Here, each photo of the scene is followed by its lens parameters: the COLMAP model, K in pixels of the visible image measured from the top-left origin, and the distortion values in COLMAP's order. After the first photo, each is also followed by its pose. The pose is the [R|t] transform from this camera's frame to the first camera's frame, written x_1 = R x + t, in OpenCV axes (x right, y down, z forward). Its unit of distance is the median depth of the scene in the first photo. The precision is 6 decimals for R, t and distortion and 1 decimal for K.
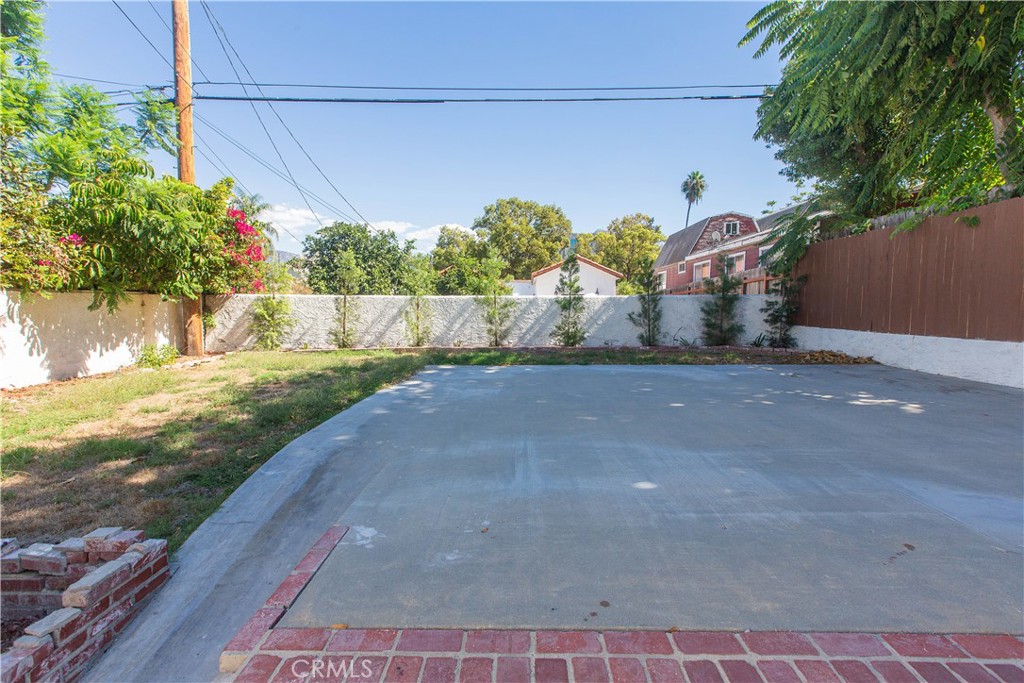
lens RADIAL K [[462.4, 0, 509.9], [0, 462.4, 340.9], [0, 0, 1]] dist [0.002009, 0.000189]
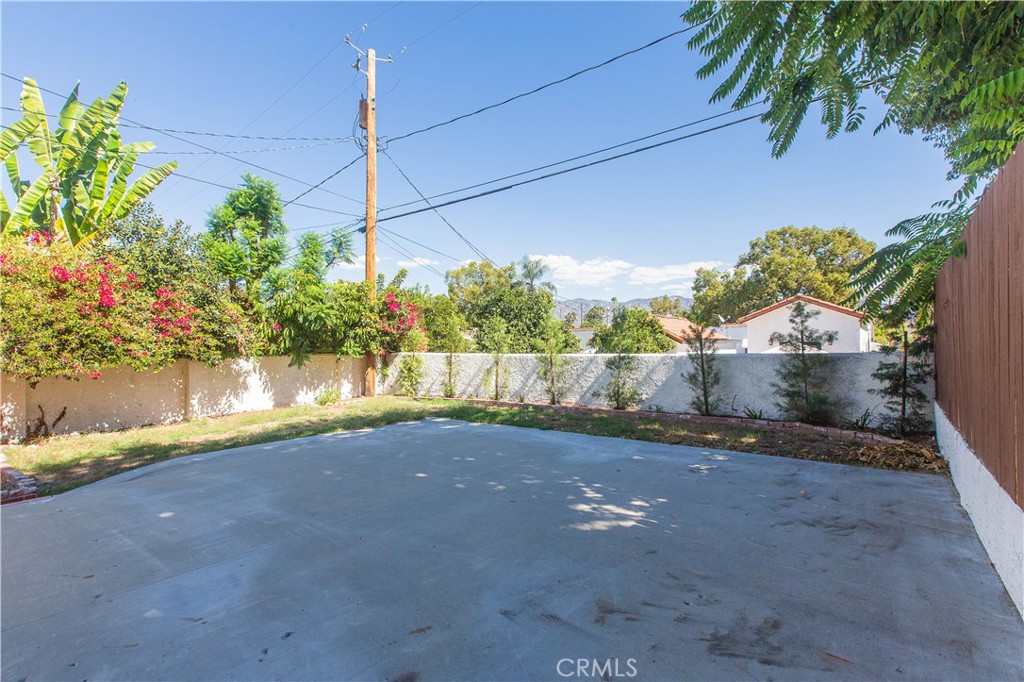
lens RADIAL K [[462.4, 0, 509.9], [0, 462.4, 340.4], [0, 0, 1]] dist [0.002009, 0.000189]
pose [[0.800741, -0.017310, -0.598761, 0.515196], [-0.038471, 0.996033, -0.080244, -0.041747], [0.597774, 0.087289, 0.796898, 0.103786]]
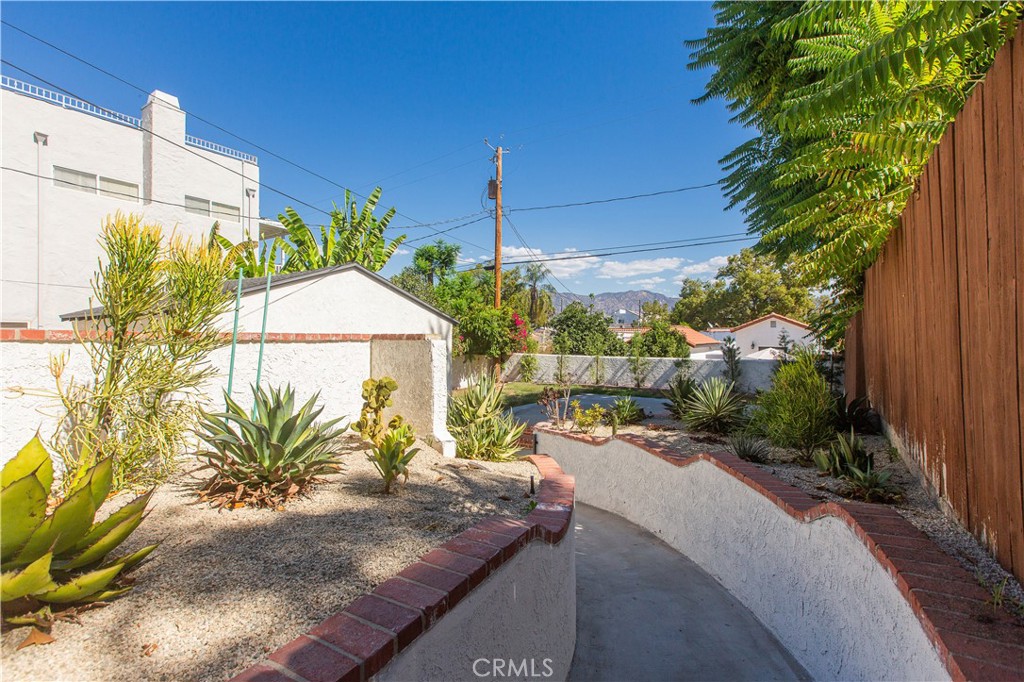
lens RADIAL K [[462.4, 0, 509.9], [0, 462.4, 340.4], [0, 0, 1]] dist [0.002009, 0.000189]
pose [[0.837998, 0.003901, -0.545660, 0.517068], [-0.046720, 0.996816, -0.064623, -0.027312], [0.543670, 0.079647, 0.835511, -0.737338]]
